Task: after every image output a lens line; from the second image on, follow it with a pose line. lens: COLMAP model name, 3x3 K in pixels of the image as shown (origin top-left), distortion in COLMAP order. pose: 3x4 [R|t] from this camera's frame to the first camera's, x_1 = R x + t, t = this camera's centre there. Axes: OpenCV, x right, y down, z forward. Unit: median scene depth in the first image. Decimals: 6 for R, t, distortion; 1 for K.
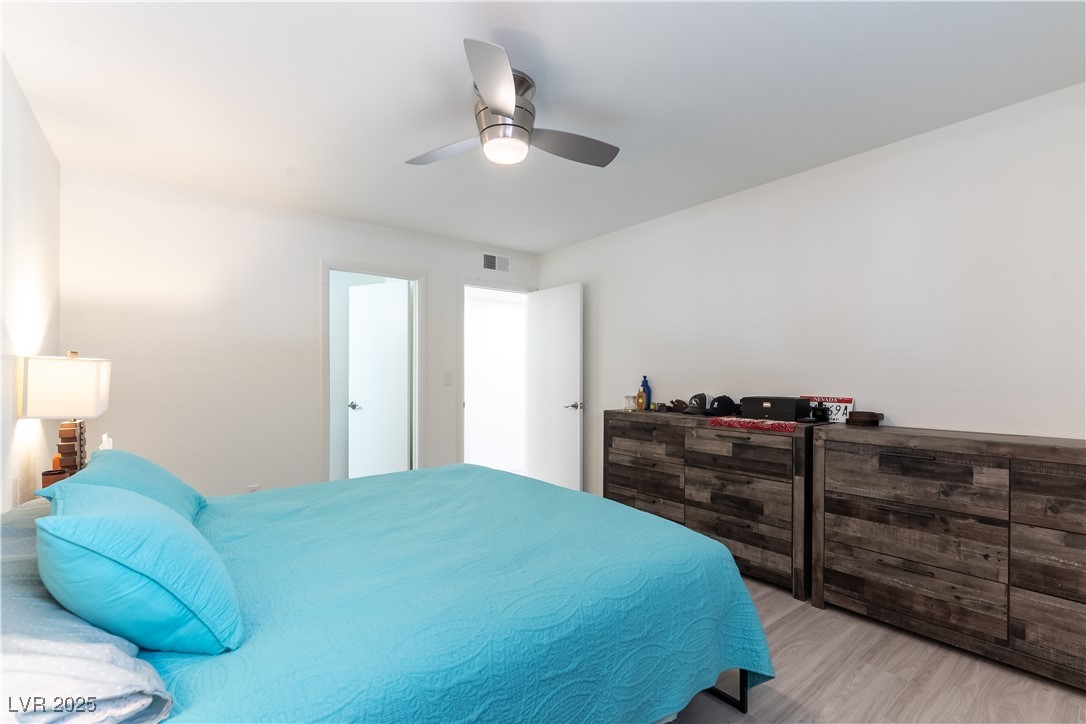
lens RADIAL K [[473.0, 0, 544.7], [0, 473.0, 370.5], [0, 0, 1]] dist [-0.001469, -0.000093]
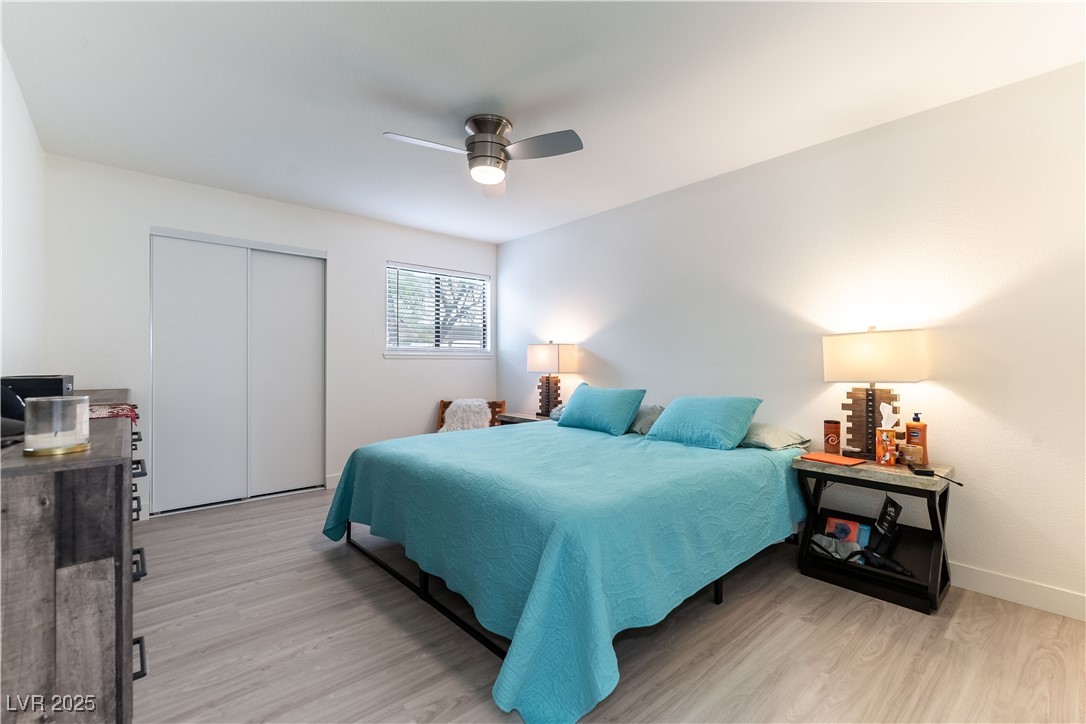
lens RADIAL K [[473.0, 0, 540.5], [0, 473.0, 362.8], [0, 0, 1]] dist [-0.001469, -0.000093]
pose [[-0.998436, 0.005002, -0.055687, -0.138801], [0.005656, 0.999917, -0.011591, 0.101115], [0.055624, -0.011887, -0.998381, 2.428392]]
